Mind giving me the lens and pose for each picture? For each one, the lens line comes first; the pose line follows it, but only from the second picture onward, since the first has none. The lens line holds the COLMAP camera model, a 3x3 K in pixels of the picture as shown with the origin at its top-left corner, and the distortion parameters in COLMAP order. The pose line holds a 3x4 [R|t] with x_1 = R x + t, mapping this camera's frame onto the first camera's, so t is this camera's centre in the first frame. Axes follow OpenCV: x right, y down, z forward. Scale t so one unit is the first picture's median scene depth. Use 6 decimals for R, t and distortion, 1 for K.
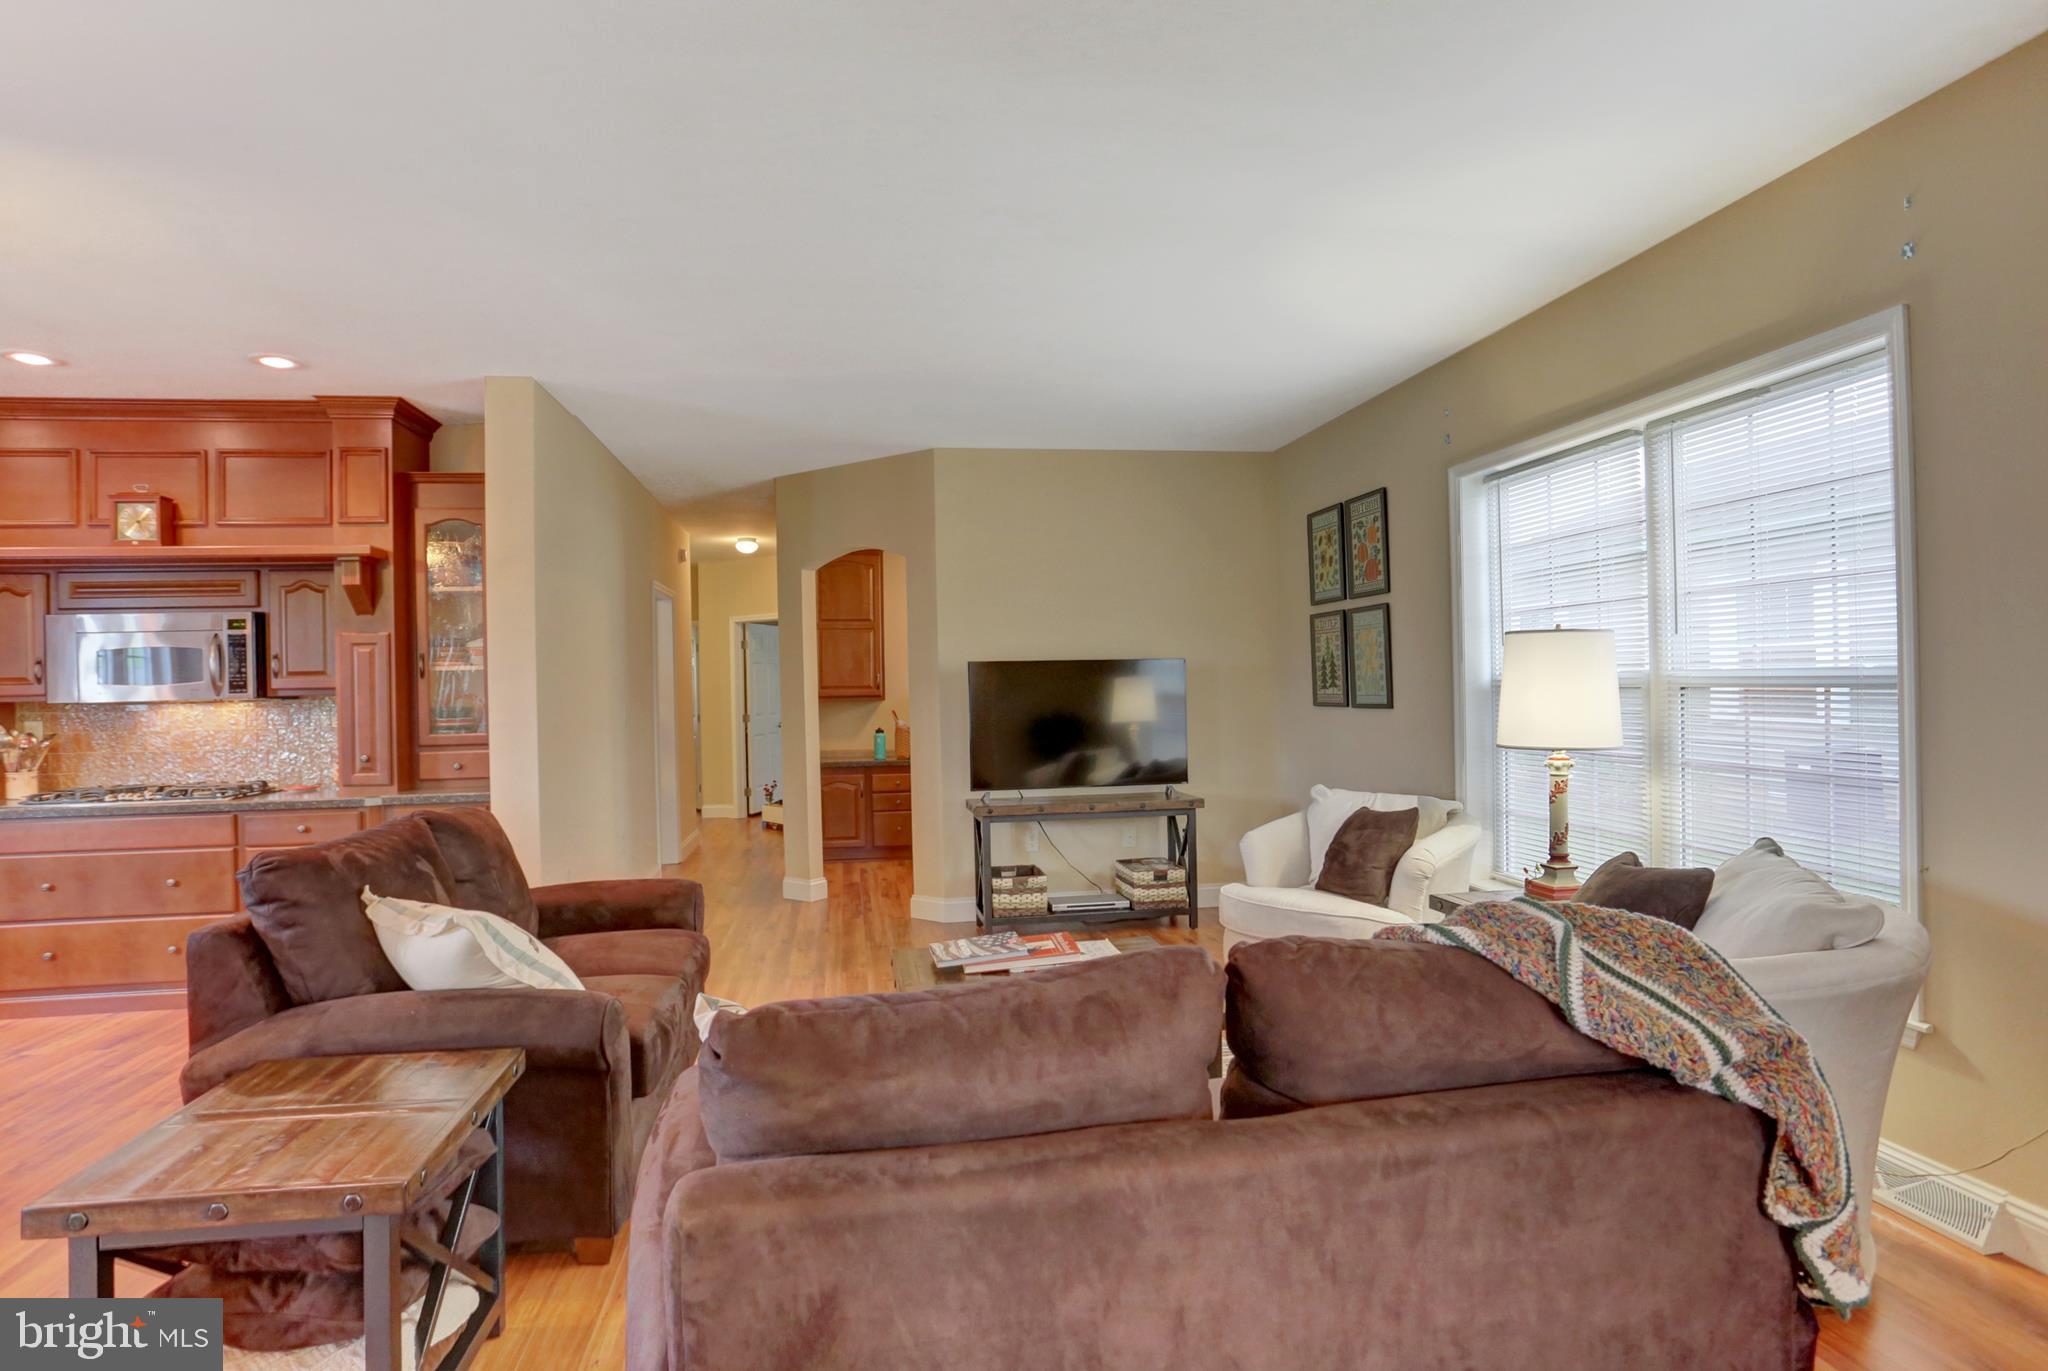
lens RADIAL K [[1072.8, 0, 1022.7], [0, 1072.8, 683.2], [0, 0, 1]] dist [-0.066591, 0.031171]
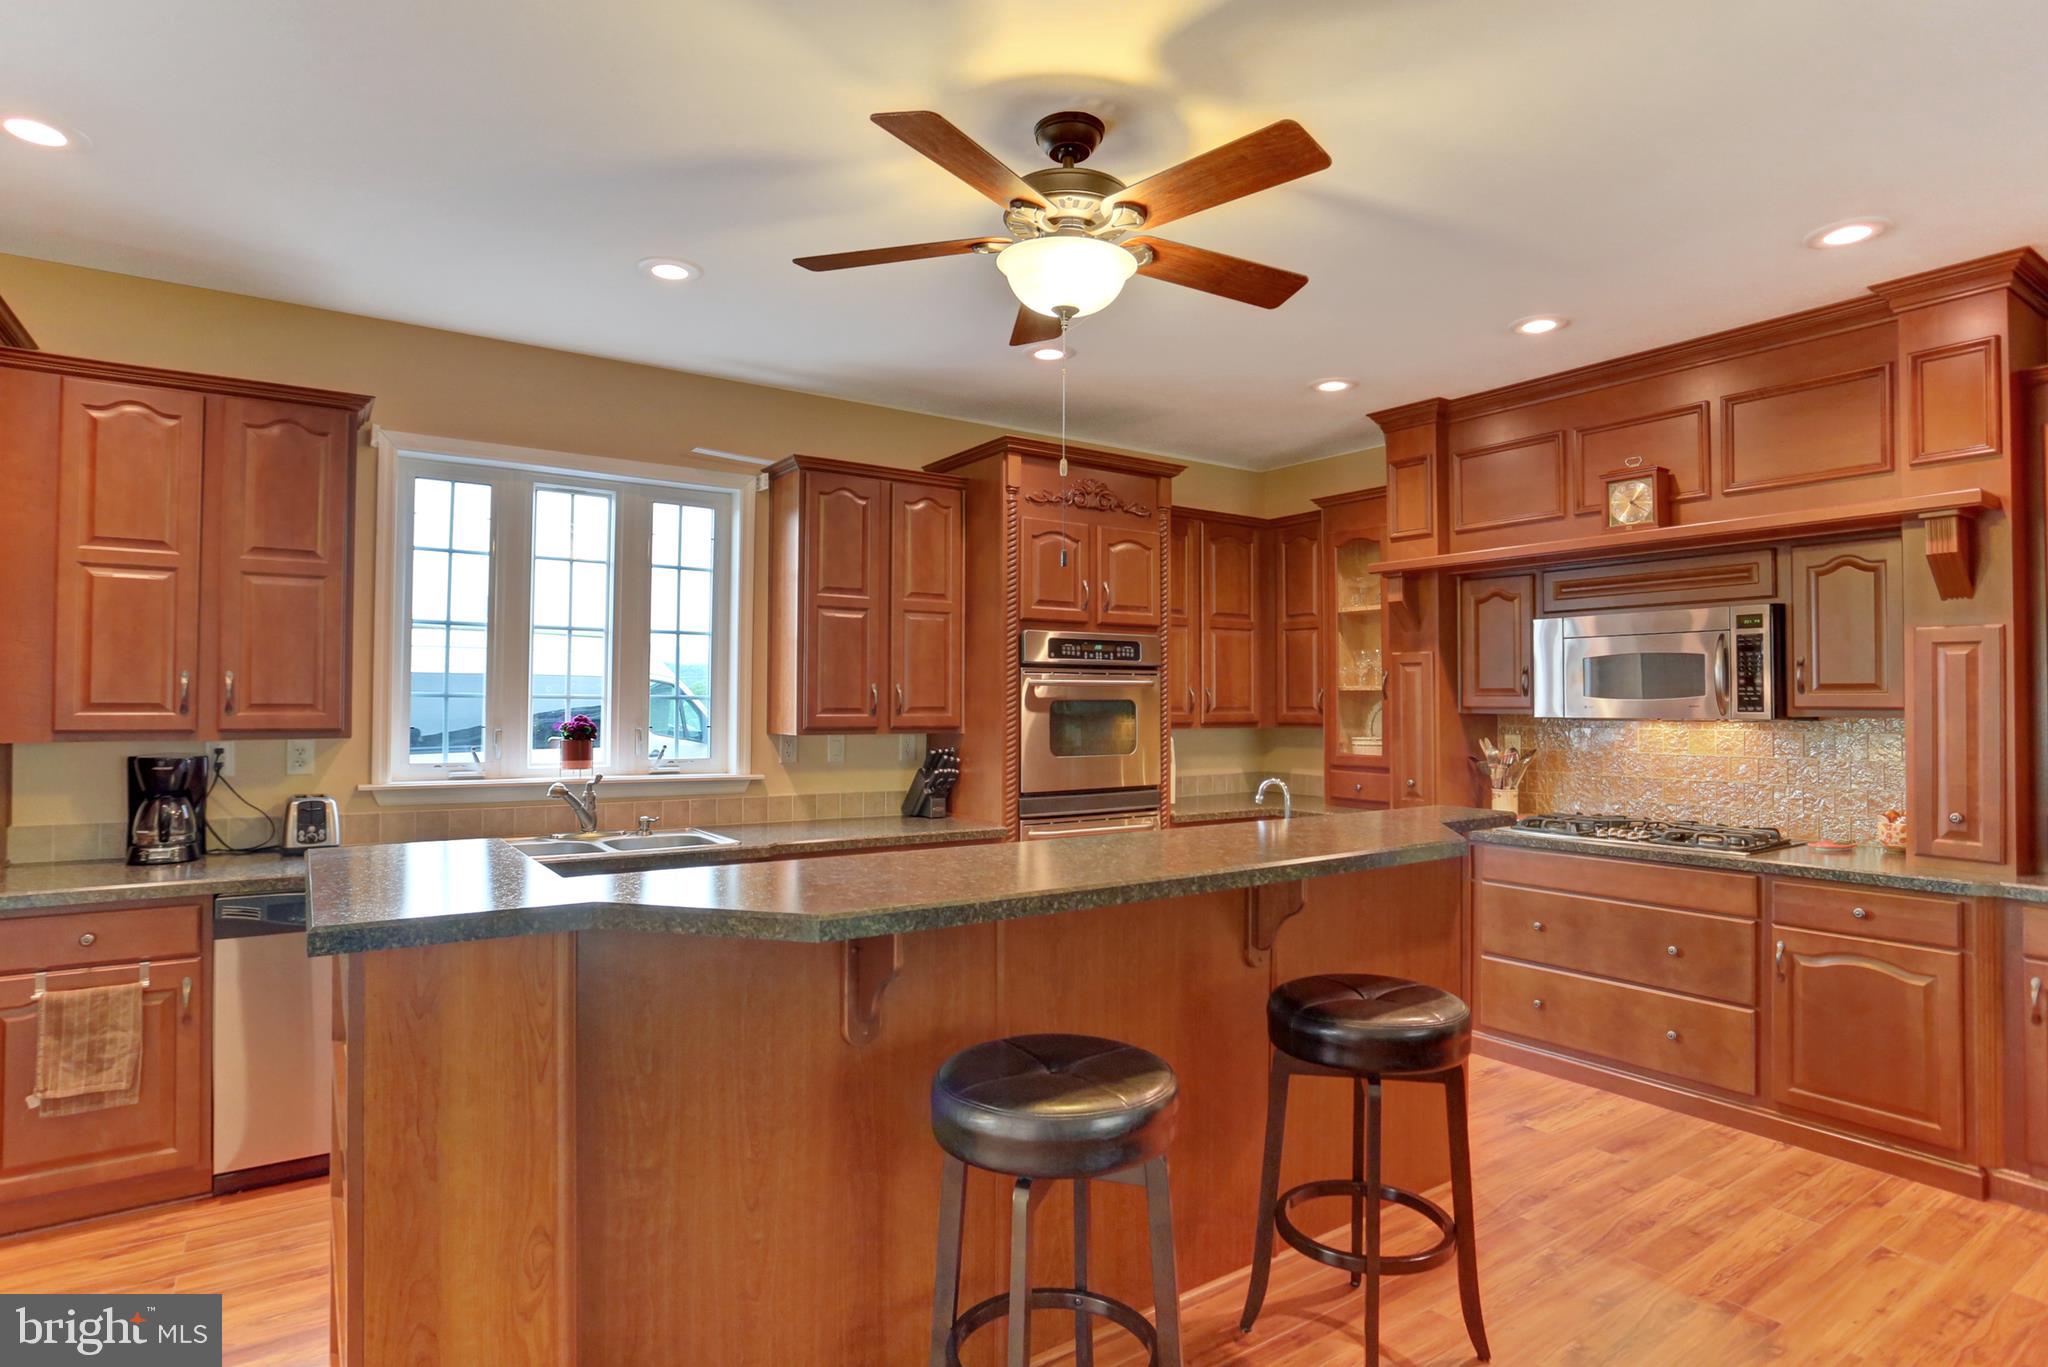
lens RADIAL K [[1072.8, 0, 1017.8], [0, 1072.8, 684.3], [0, 0, 1]] dist [-0.066591, 0.031171]
pose [[0.430252, 0.008494, -0.902669, -0.296206], [-0.009599, 0.999942, 0.004834, -0.009086], [0.902658, 0.006585, 0.430309, 0.192193]]
